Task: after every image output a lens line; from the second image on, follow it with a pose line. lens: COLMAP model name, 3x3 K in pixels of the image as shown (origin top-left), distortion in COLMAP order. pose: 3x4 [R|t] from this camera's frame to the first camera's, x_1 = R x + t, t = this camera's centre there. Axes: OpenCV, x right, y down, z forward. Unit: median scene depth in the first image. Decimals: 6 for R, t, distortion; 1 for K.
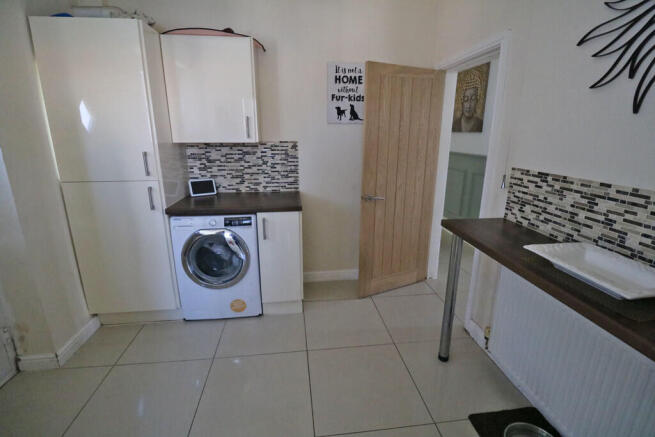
lens RADIAL K [[302.5, 0, 324.1], [0, 302.5, 211.6], [0, 0, 1]] dist [-0.006460, -0.008771]
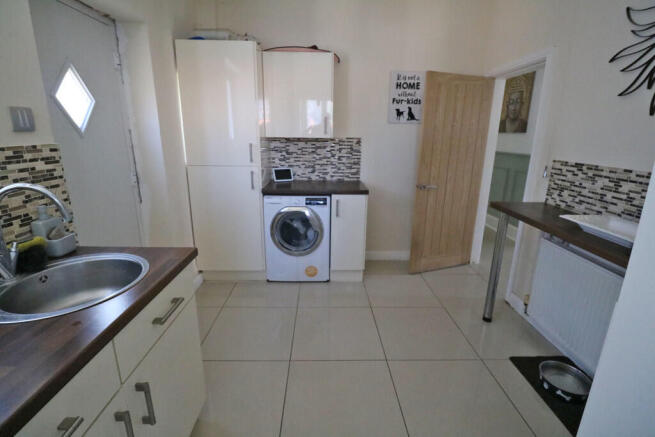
lens RADIAL K [[302.5, 0, 324.5], [0, 302.5, 211.9], [0, 0, 1]] dist [-0.006460, -0.008771]
pose [[0.994652, 0.034973, -0.097177, -0.159330], [-0.035274, 0.999377, -0.001382, 0.093409], [0.097068, 0.004803, 0.995266, -0.278805]]
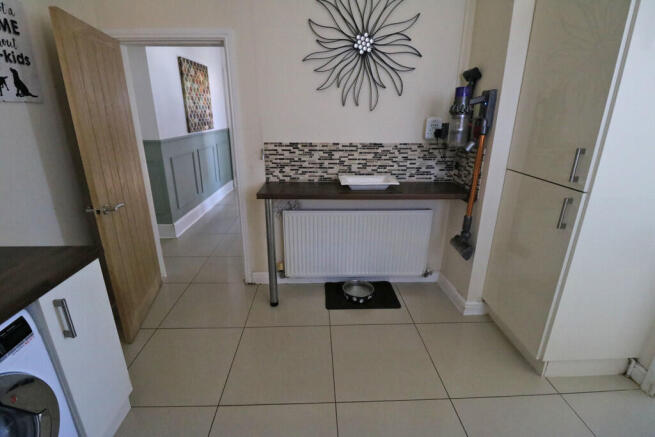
lens RADIAL K [[302.5, 0, 328.4], [0, 302.5, 213.4], [0, 0, 1]] dist [-0.006460, -0.008771]
pose [[0.075353, -0.311336, 0.947308, -0.703316], [0.248018, 0.926006, 0.284607, -0.163879], [-0.965821, 0.213503, 0.146994, 0.587857]]
